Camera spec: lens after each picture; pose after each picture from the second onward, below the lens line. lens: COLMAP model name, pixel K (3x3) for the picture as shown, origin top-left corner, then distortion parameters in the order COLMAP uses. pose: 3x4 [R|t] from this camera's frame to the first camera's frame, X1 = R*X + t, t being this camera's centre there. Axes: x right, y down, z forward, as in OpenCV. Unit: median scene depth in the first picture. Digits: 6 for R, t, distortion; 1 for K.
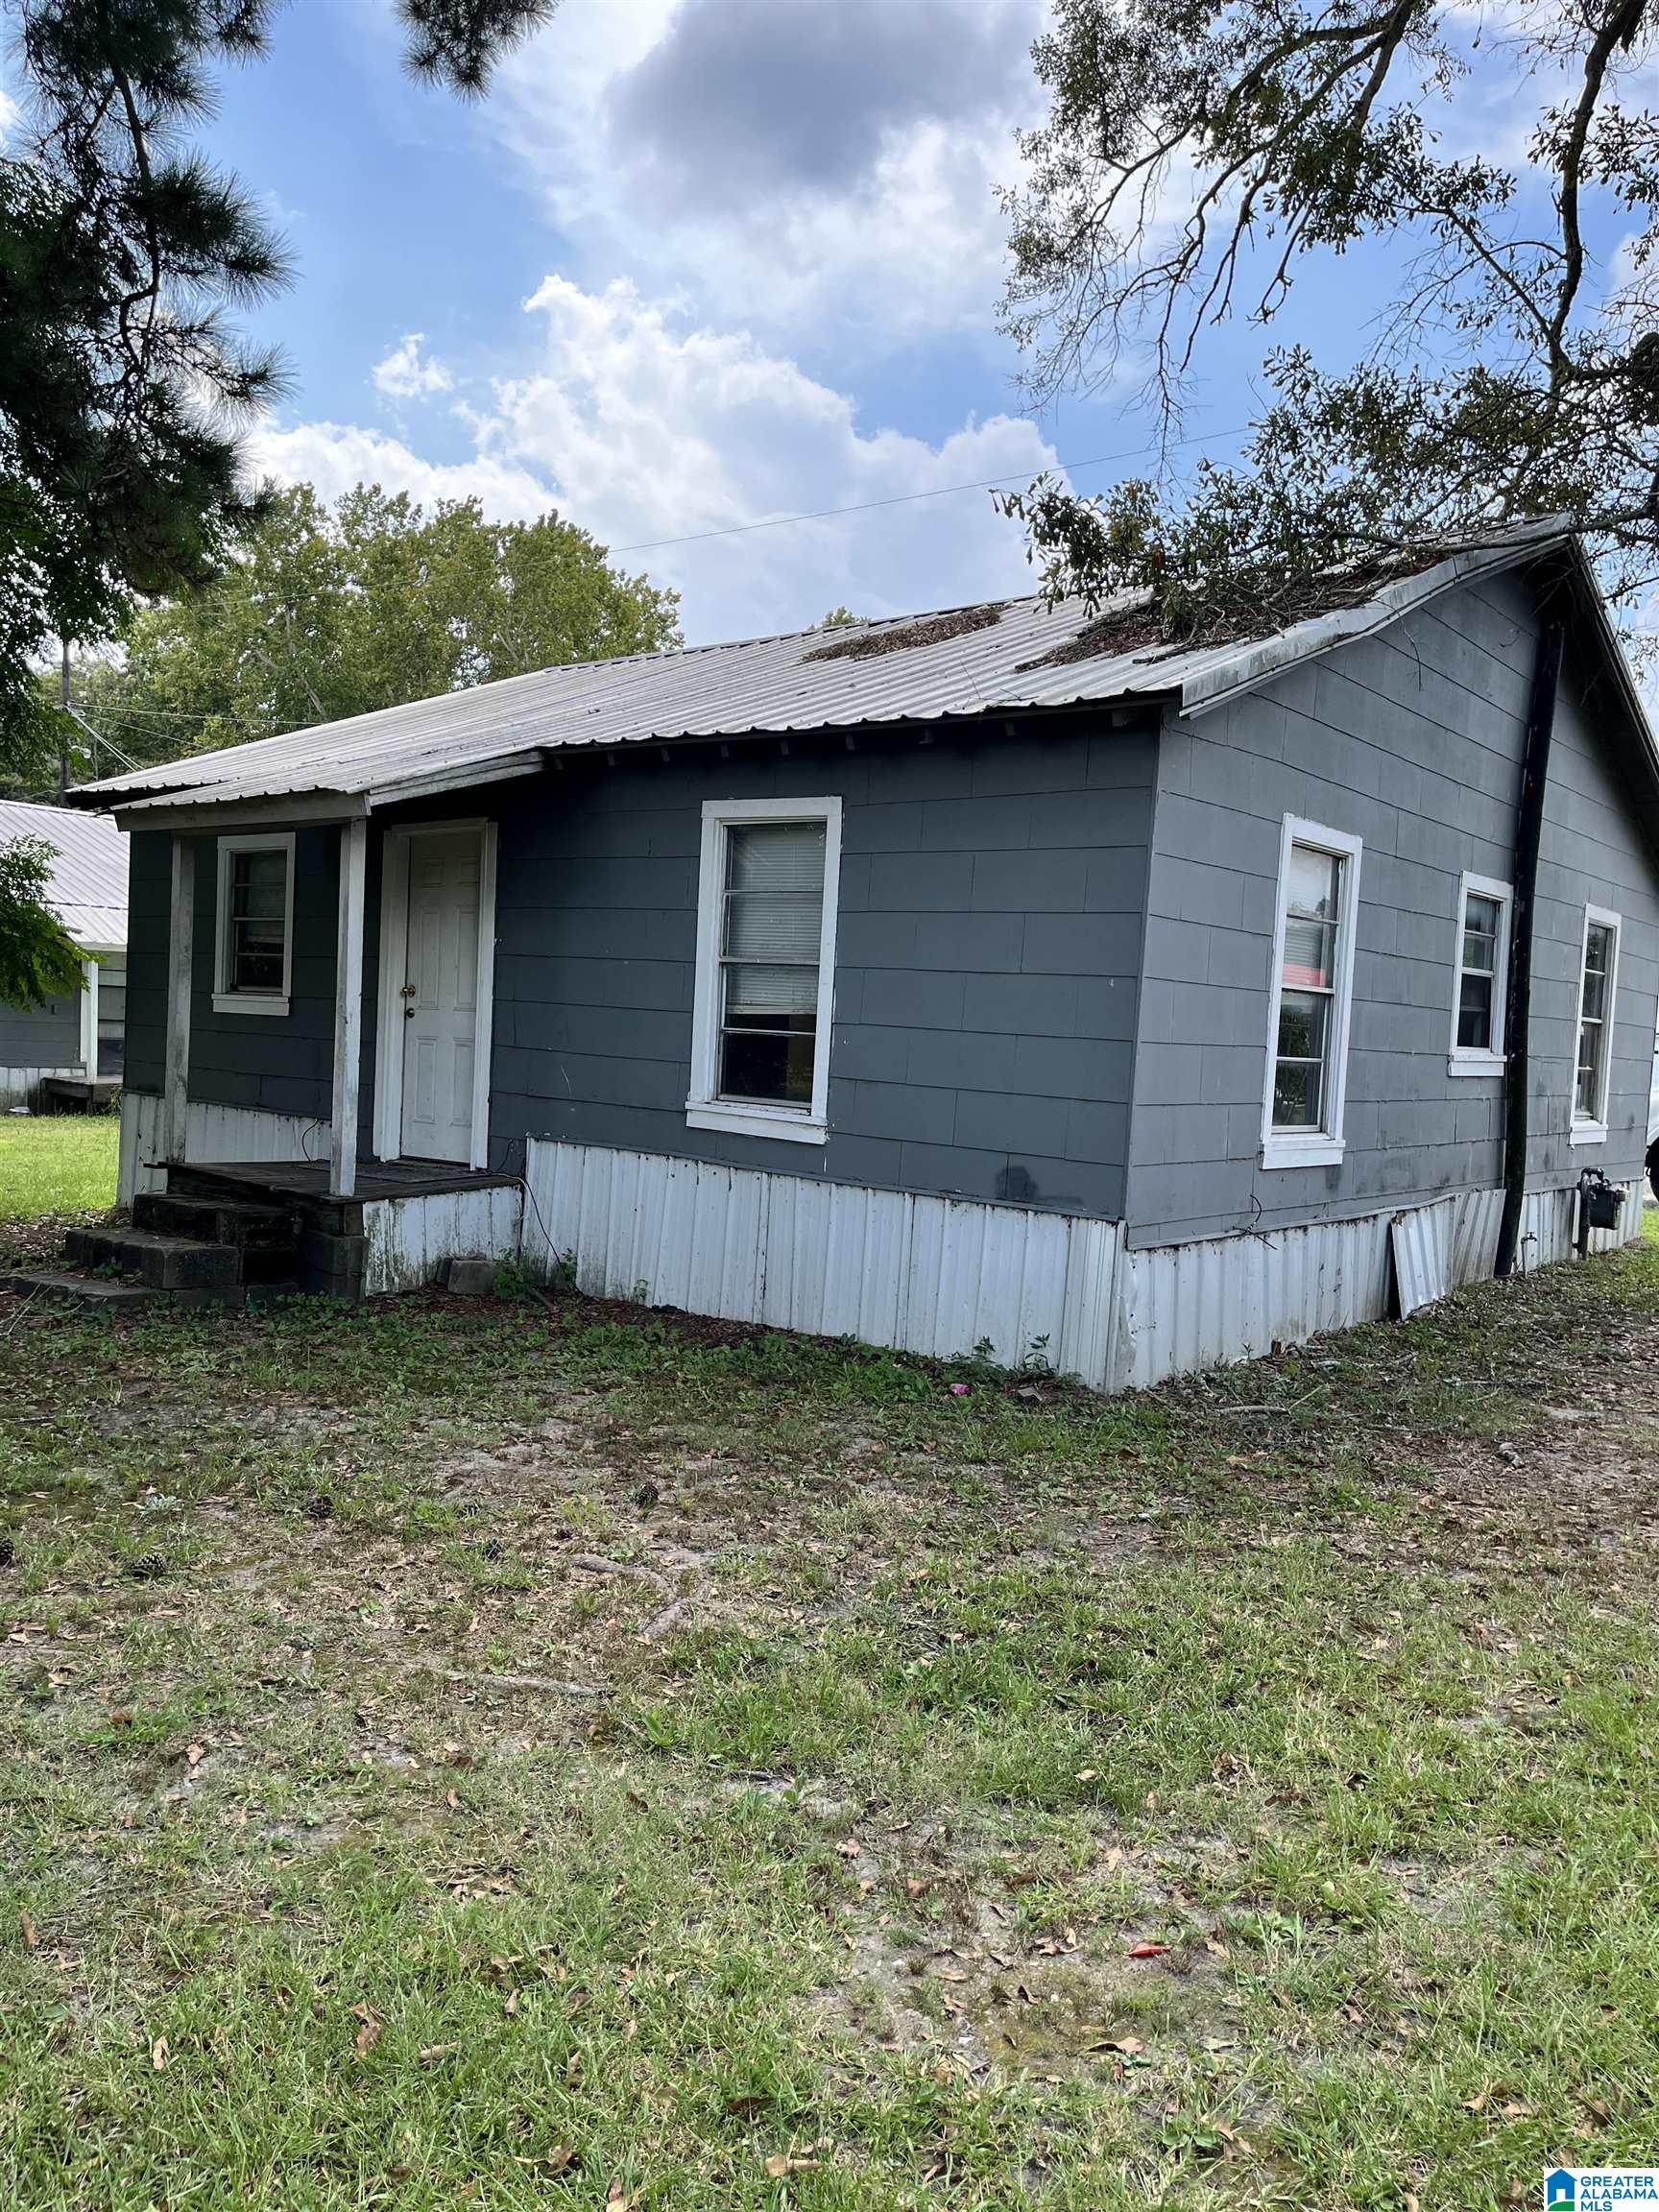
lens RADIAL K [[1636.7, 0, 820.0], [0, 1636.7, 1100.3], [0, 0, 1]] dist [0.050233, -0.070811]
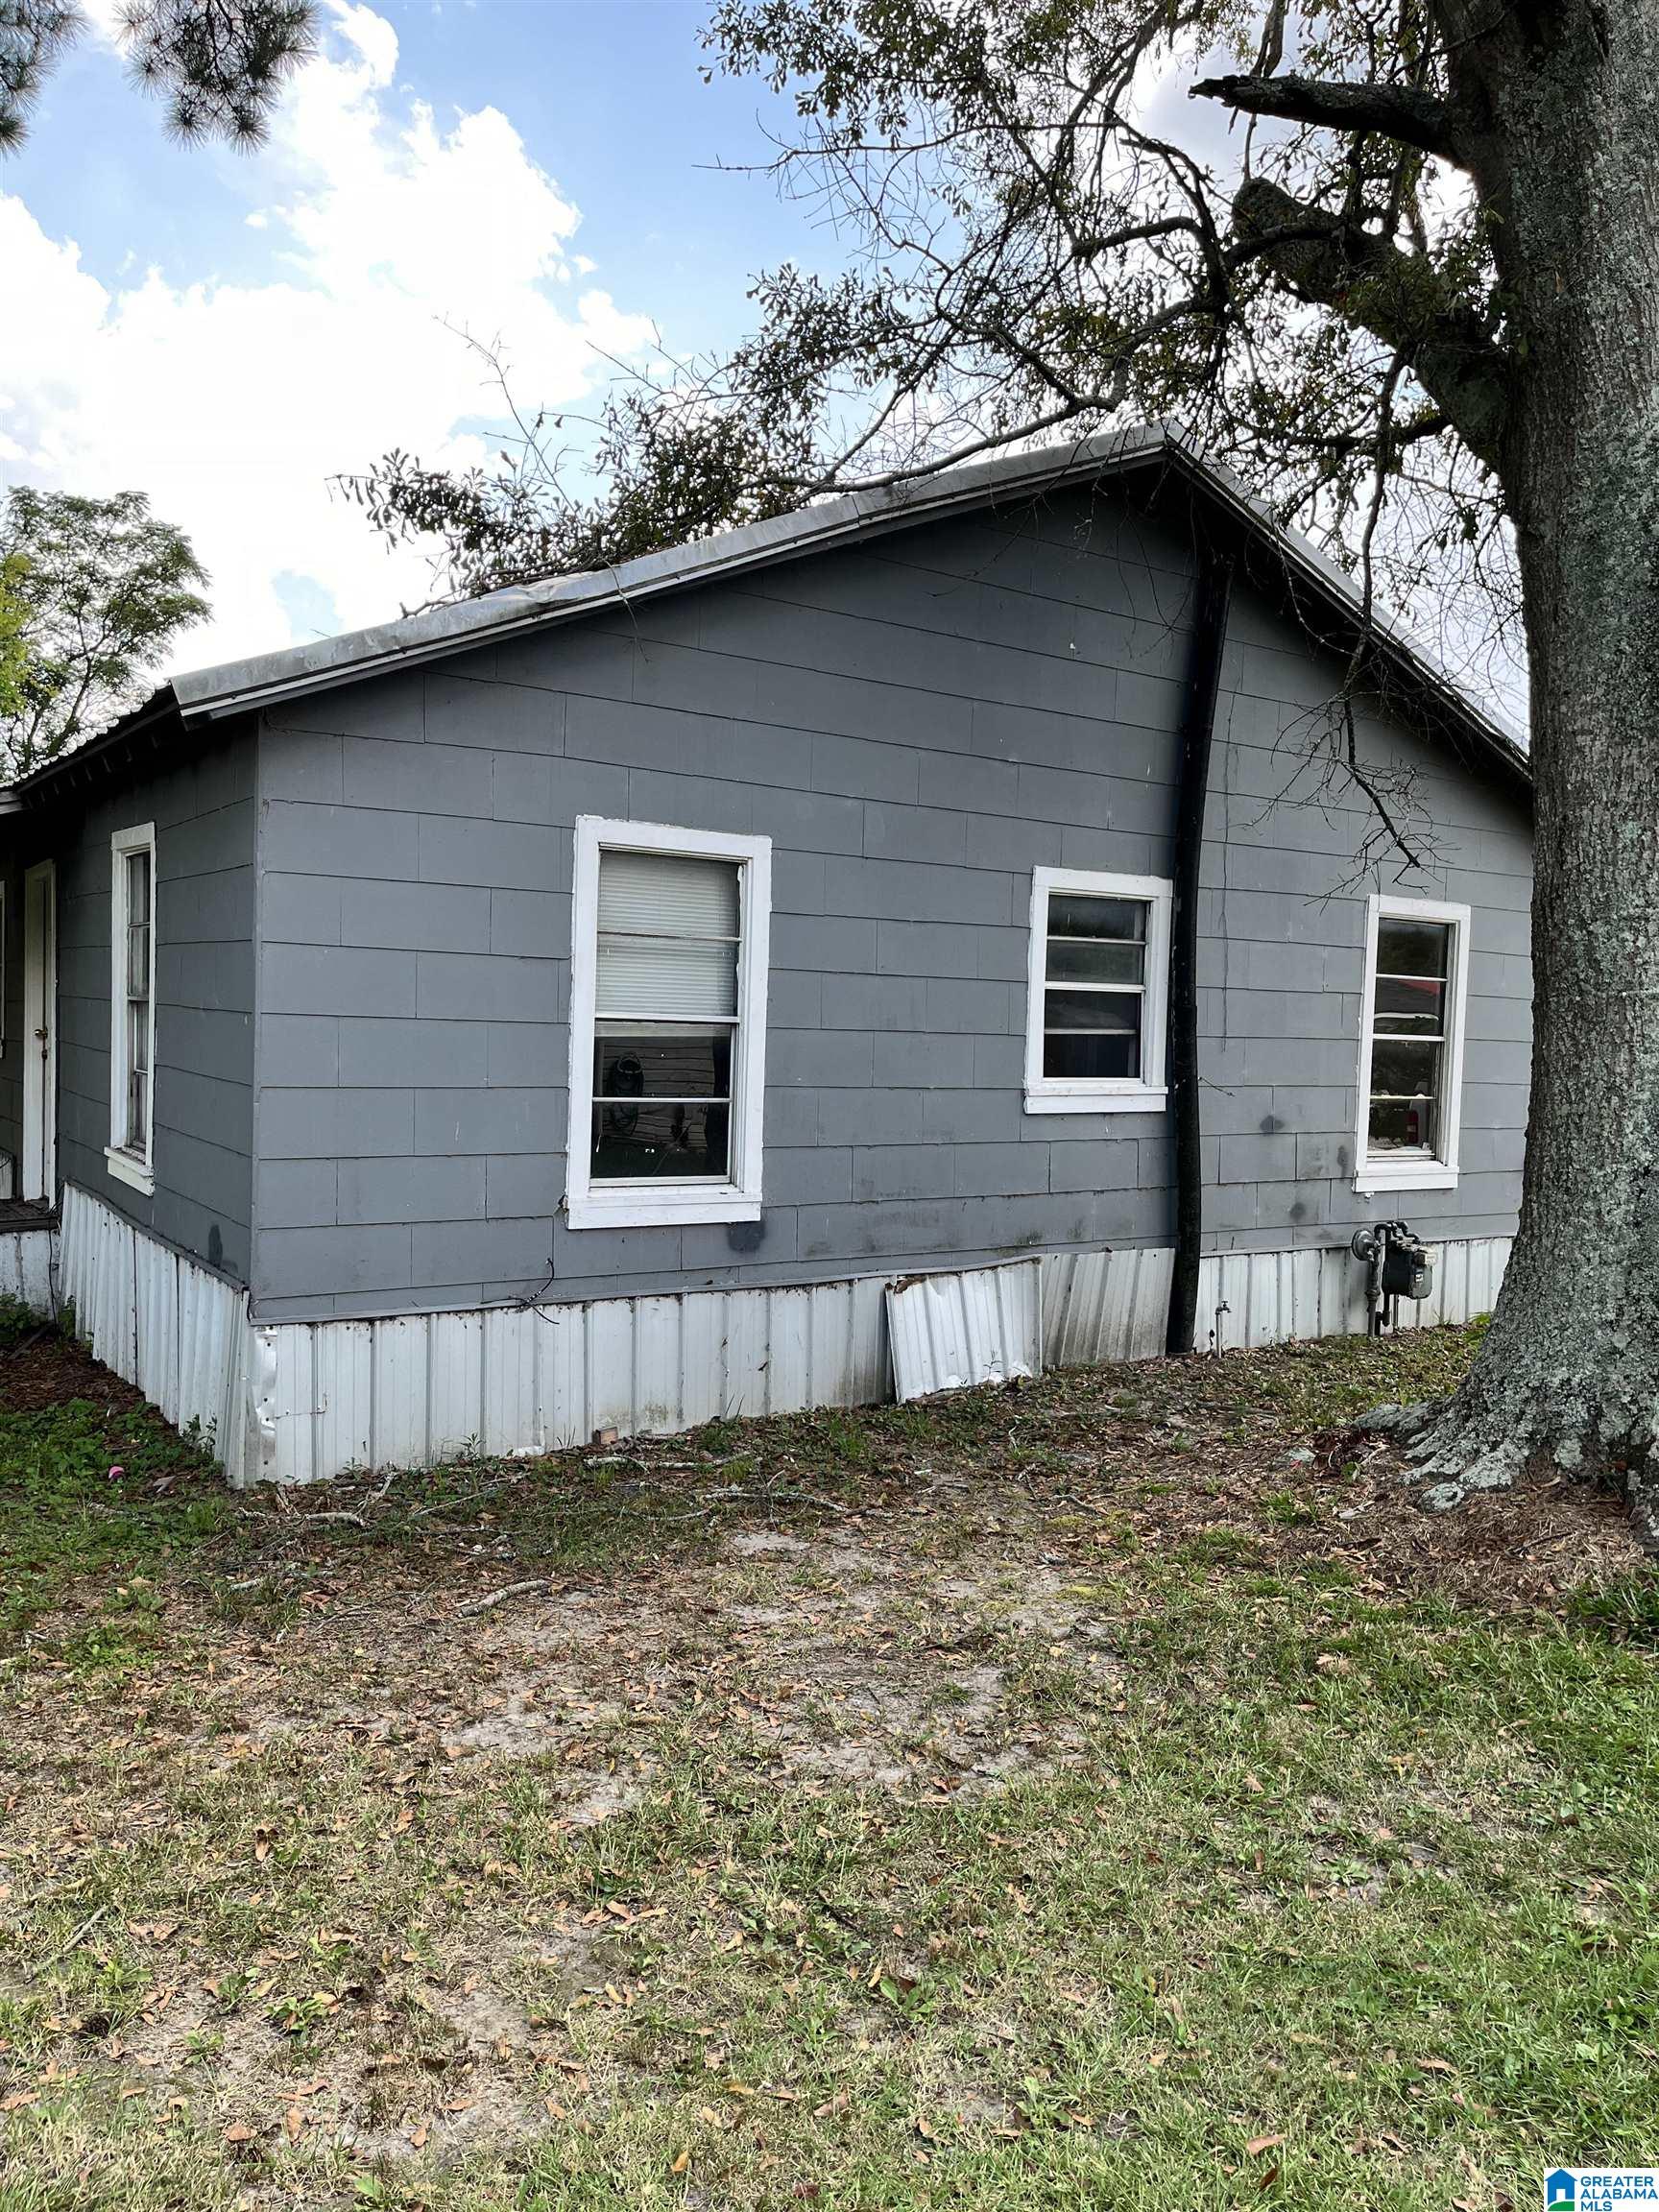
lens RADIAL K [[1636.7, 0, 829.9], [0, 1636.7, 1106.9], [0, 0, 1]] dist [0.050233, -0.070811]
pose [[0.956179, -0.005718, -0.292727, 0.603958], [0.004006, 0.999971, -0.006446, -0.014980], [0.292755, 0.004991, 0.956174, 0.201085]]
